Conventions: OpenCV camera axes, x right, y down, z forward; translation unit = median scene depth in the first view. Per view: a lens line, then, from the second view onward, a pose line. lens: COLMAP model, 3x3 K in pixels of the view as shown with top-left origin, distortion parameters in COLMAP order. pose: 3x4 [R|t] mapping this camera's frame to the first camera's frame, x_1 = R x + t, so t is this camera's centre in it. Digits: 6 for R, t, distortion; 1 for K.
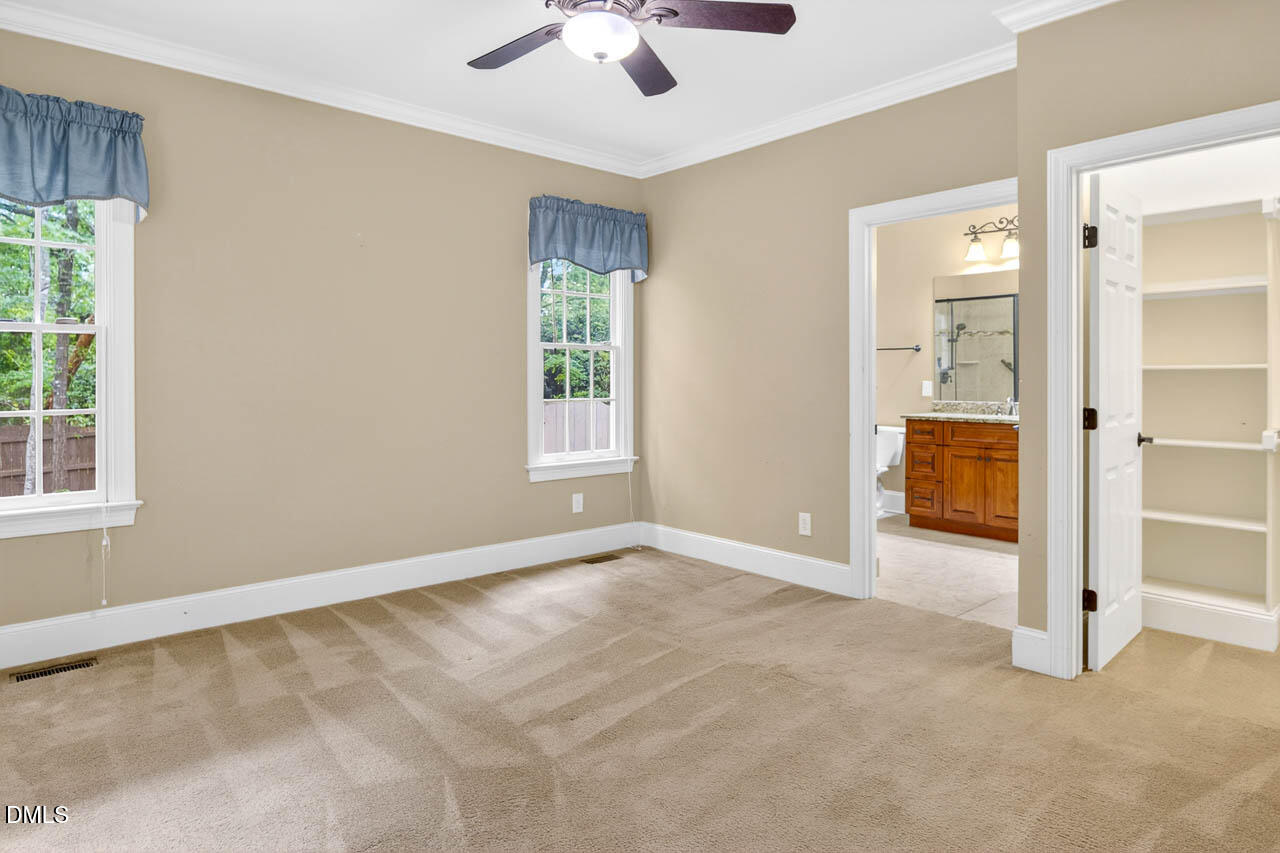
lens RADIAL K [[754.3, 0, 639.9], [0, 754.3, 386.1], [0, 0, 1]] dist [0.002097, 0.001154]
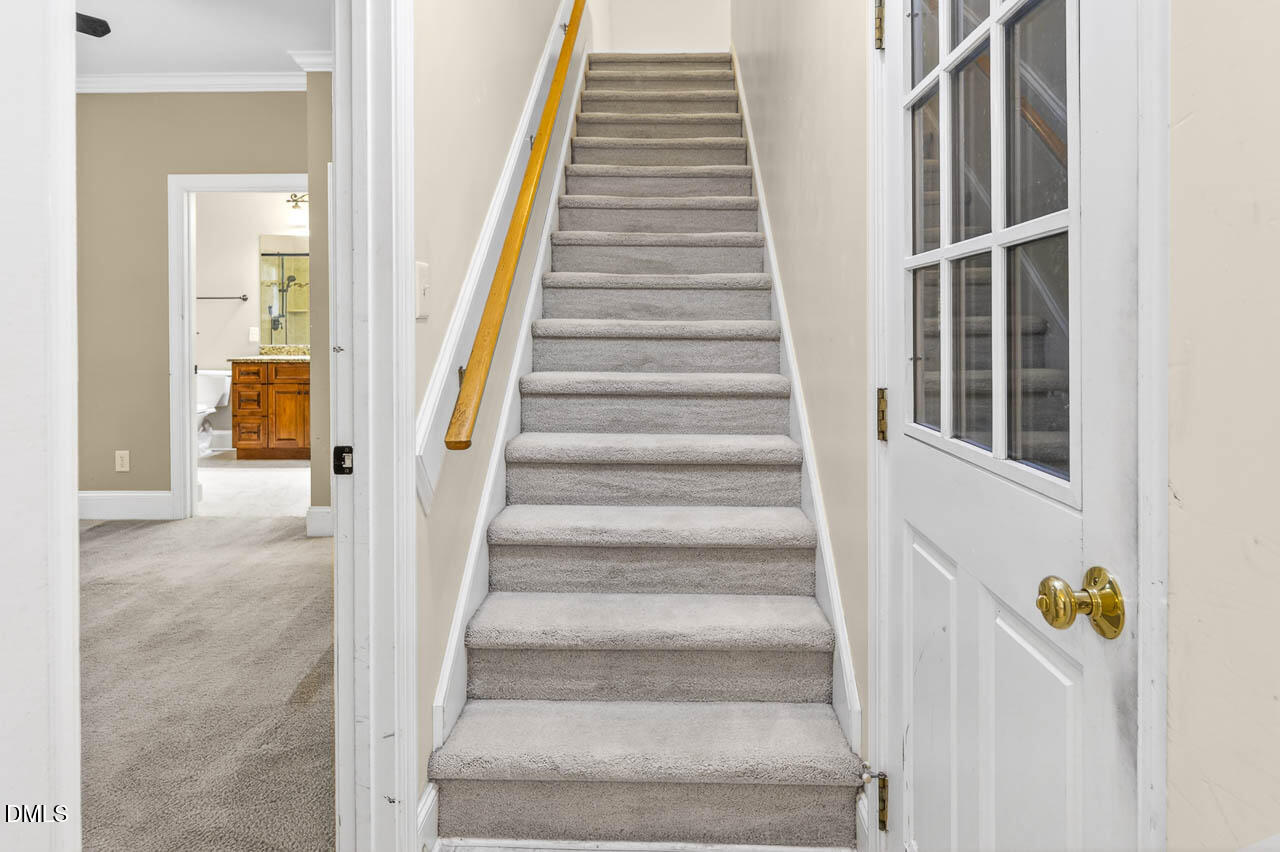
lens RADIAL K [[741.5, 0, 646.5], [0, 741.5, 330.4], [0, 0, 1]] dist [0.003671, 0.000631]
pose [[0.676573, -0.007803, 0.736334, -0.034425], [0.010571, 0.999944, 0.000883, 0.002943], [-0.736300, 0.007186, 0.676617, -0.174988]]
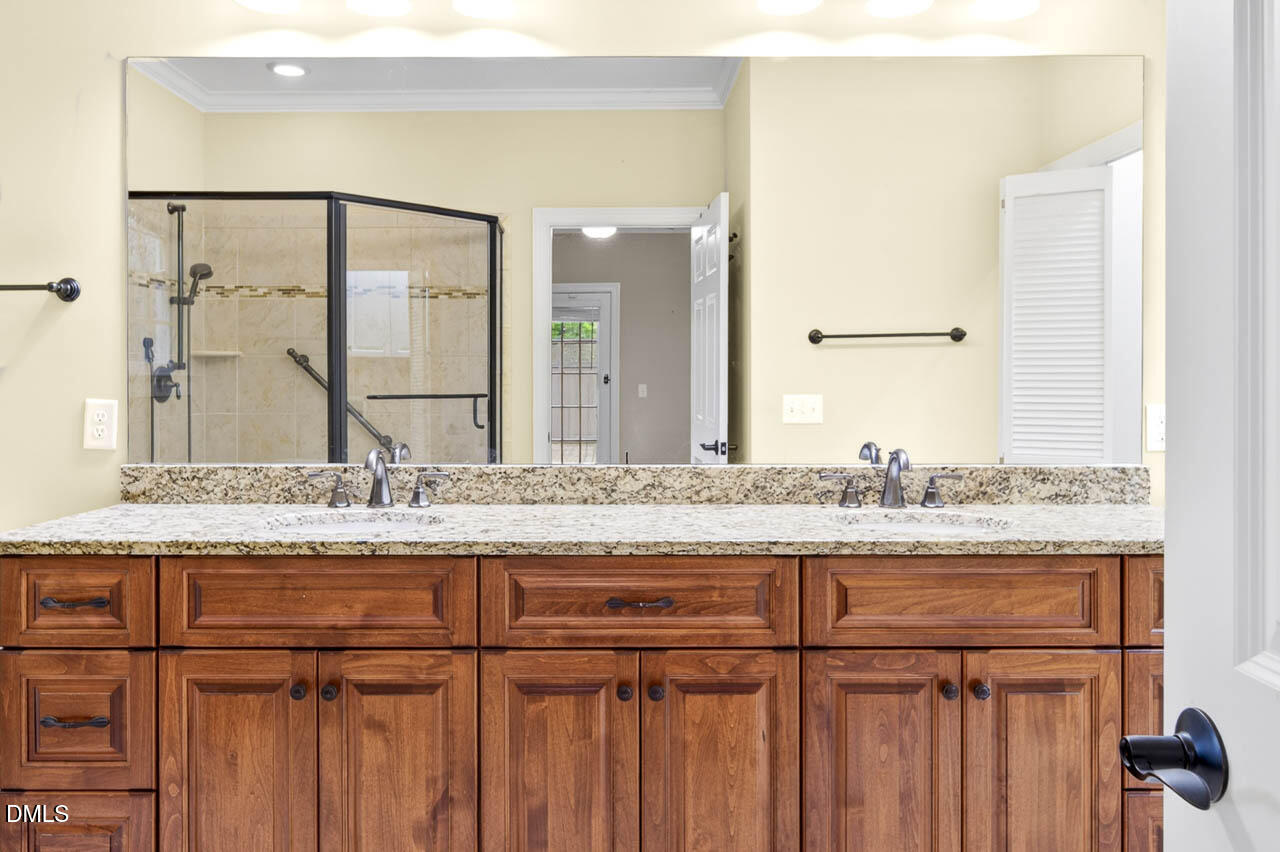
lens RADIAL K [[956.6, 0, 639.0], [0, 956.6, 392.7], [0, 0, 1]] dist [0.000918, -0.001204]
pose [[0.663026, -0.002462, 0.748593, 0.260206], [0.007238, 0.999969, -0.003122, -0.006891], [-0.748562, 0.007488, 0.663023, 0.644014]]
